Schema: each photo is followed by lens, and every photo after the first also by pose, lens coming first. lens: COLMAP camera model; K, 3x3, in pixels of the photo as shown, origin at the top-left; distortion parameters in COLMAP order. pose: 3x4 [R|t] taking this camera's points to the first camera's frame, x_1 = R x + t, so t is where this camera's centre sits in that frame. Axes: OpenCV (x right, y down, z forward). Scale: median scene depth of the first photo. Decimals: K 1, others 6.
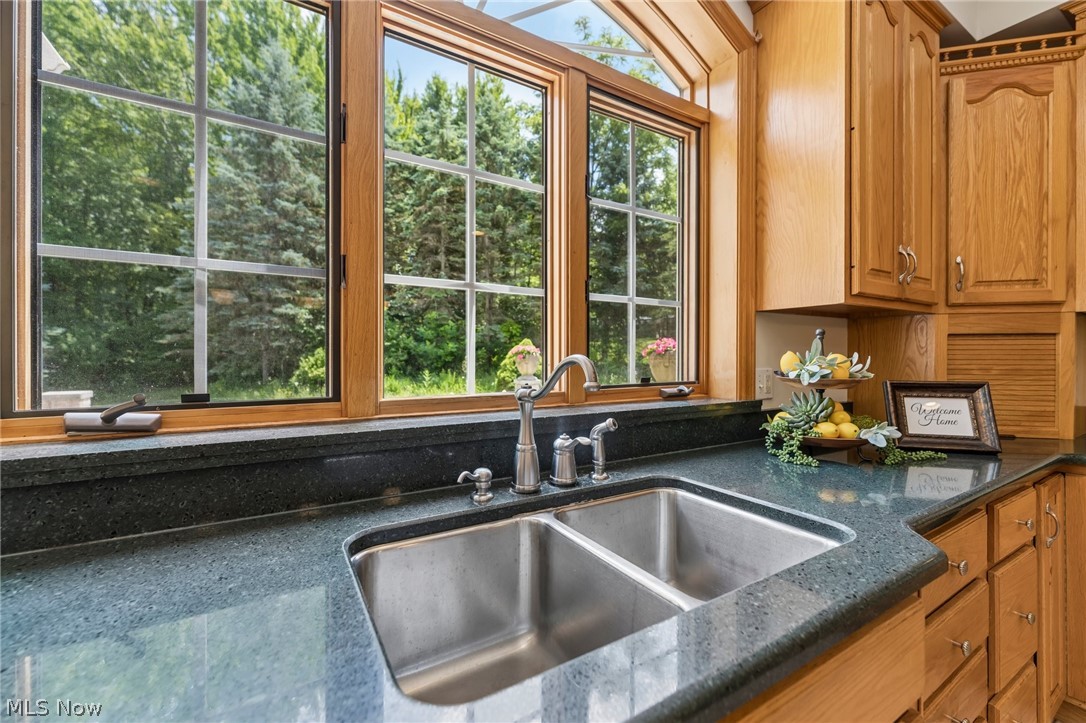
lens RADIAL K [[443.8, 0, 544.4], [0, 443.8, 356.5], [0, 0, 1]] dist [-0.000957, -0.000060]
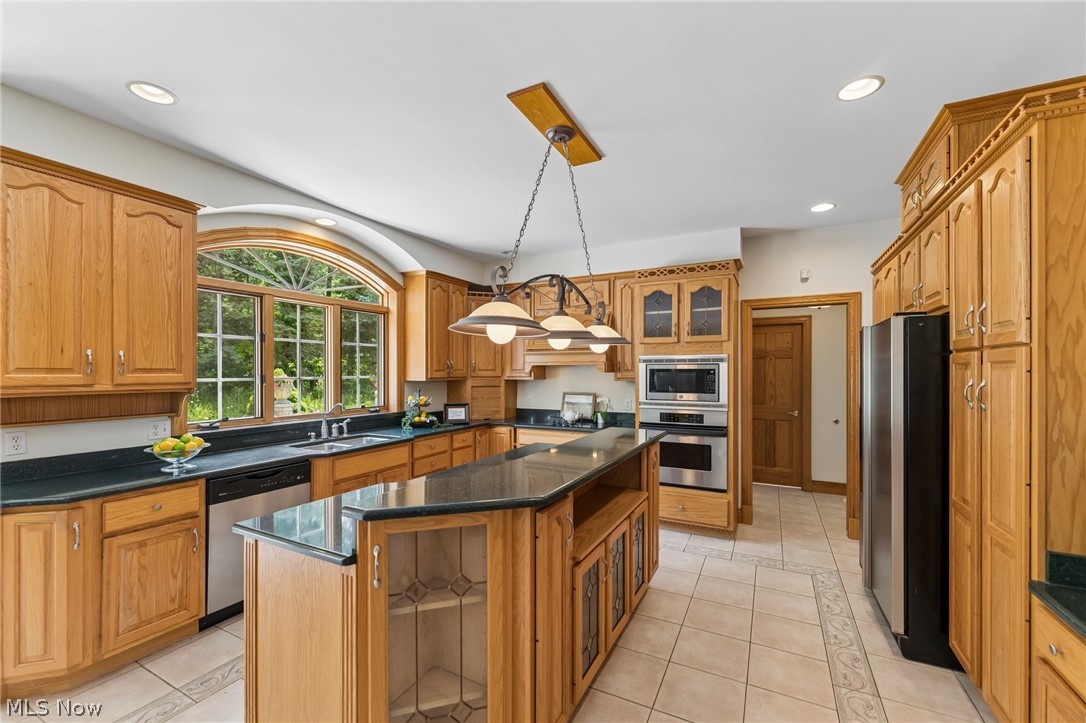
lens RADIAL K [[443.8, 0, 540.5], [0, 443.8, 372.3], [0, 0, 1]] dist [-0.000957, -0.000060]
pose [[0.859151, -0.003977, 0.511706, -0.267155], [0.002574, 0.999991, 0.003451, -0.183986], [-0.511715, -0.001648, 0.859154, -2.168557]]
